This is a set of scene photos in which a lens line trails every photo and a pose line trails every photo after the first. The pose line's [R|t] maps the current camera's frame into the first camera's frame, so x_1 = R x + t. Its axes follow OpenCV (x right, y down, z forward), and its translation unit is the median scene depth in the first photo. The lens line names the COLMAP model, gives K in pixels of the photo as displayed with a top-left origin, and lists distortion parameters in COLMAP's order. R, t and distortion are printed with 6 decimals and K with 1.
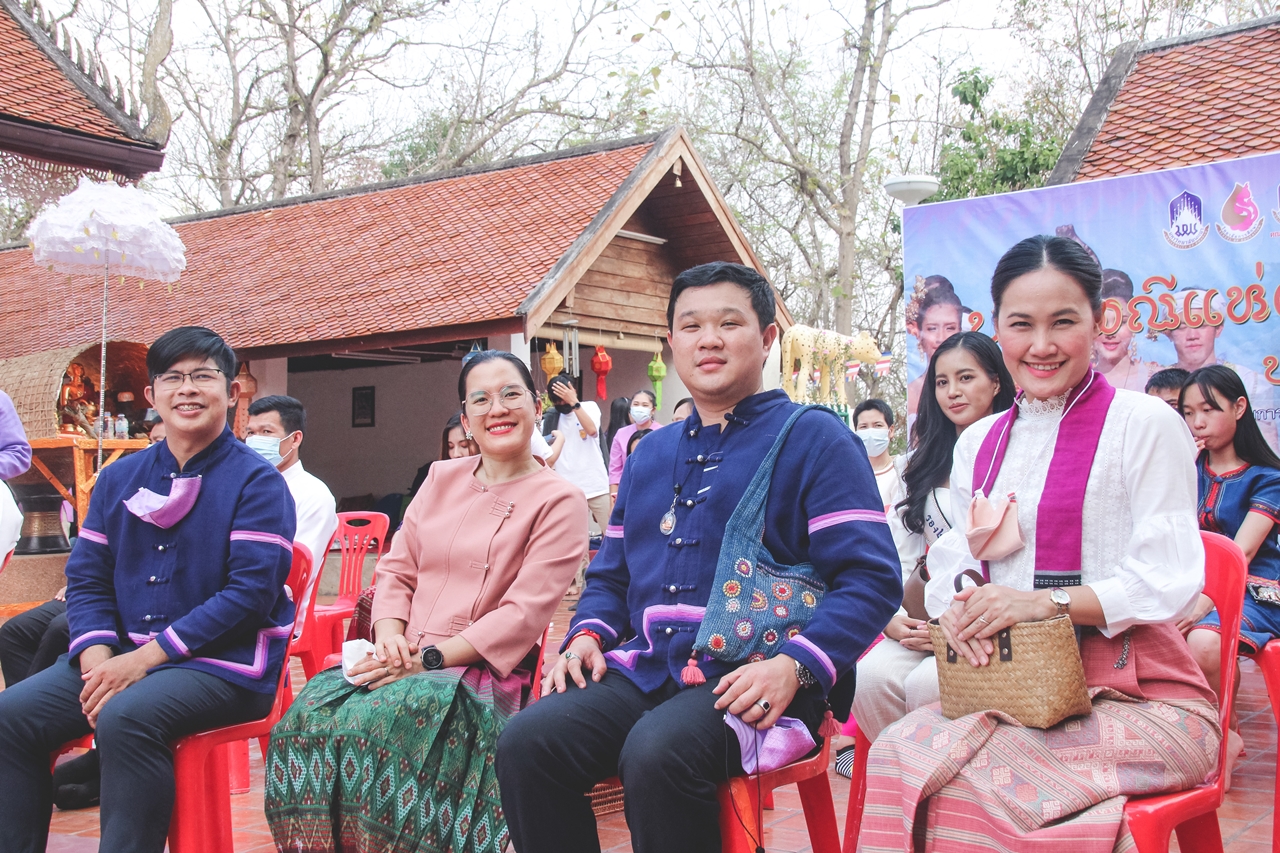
lens RADIAL K [[1732.1, 0, 636.9], [0, 1732.1, 425.4], [0, 0, 1]] dist [0.219351, 0.000000]
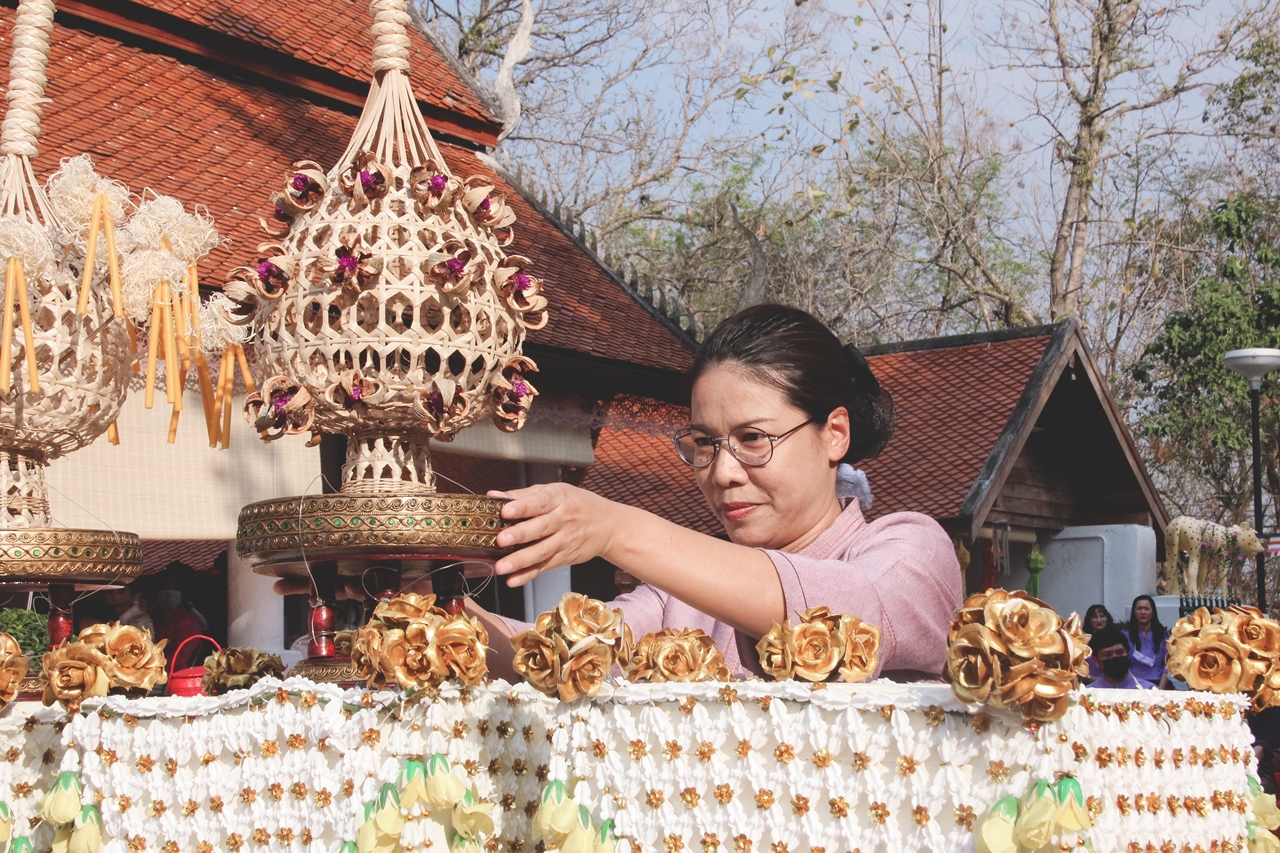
lens RADIAL K [[2339.9, 0, 644.4], [0, 2339.9, 423.6], [0, 0, 1]] dist [0.350957, 0.000000]
pose [[0.999933, 0.003540, 0.010979, -0.230482], [-0.002764, 0.997548, -0.069927, -0.016776], [-0.011200, 0.069892, 0.997492, -0.335662]]
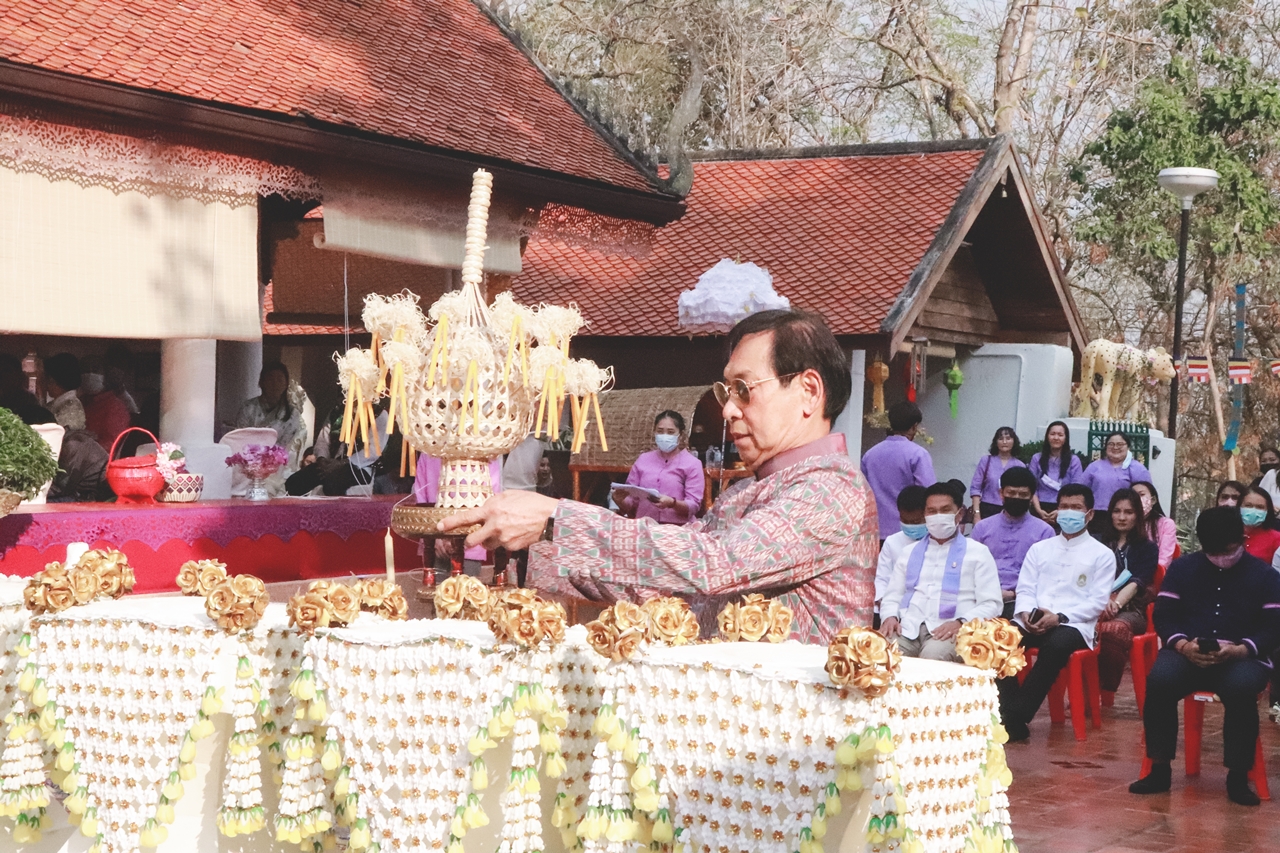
lens RADIAL K [[2543.4, 0, 642.9], [0, 2543.4, 429.8], [0, 0, 1]] dist [0.209089, 0.000000]
pose [[0.996902, 0.058641, 0.052416, -0.241004], [-0.060170, 0.997793, 0.028088, -0.033862], [-0.050653, -0.031155, 0.998230, -0.421216]]
